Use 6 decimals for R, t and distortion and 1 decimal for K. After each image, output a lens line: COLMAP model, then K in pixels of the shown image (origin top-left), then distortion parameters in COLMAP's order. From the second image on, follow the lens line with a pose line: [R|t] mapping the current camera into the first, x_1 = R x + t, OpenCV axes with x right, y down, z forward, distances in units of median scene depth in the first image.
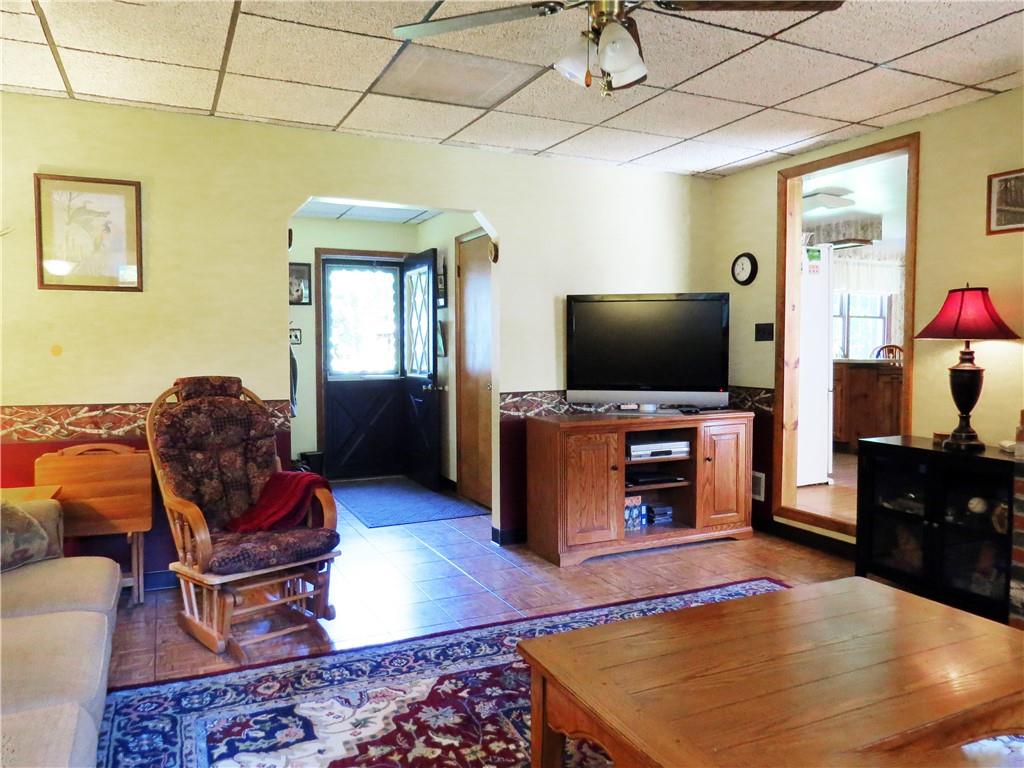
lens RADIAL K [[730.2, 0, 511.2], [0, 730.2, 384.7], [0, 0, 1]] dist [0.000508, 0.001485]
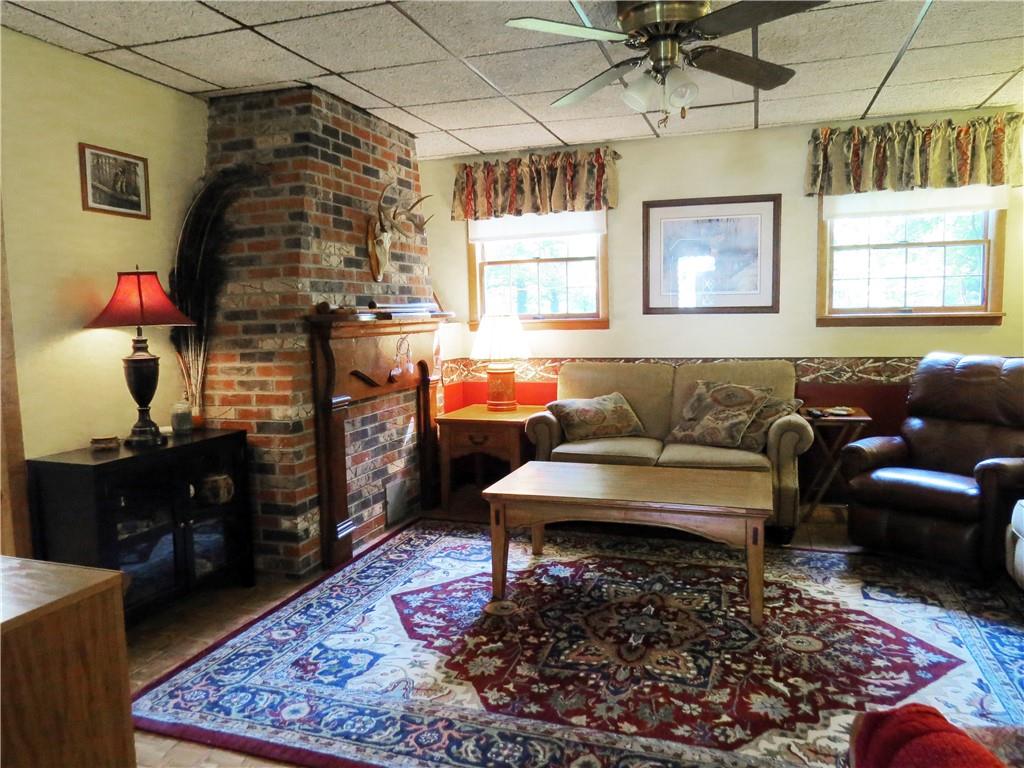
lens RADIAL K [[730.2, 0, 511.8], [0, 730.2, 380.2], [0, 0, 1]] dist [0.000508, 0.001485]
pose [[-0.717987, -0.047588, 0.694428, -0.472851], [0.055621, 0.990547, 0.125388, -0.110140], [-0.693831, 0.128651, -0.708553, 1.743236]]
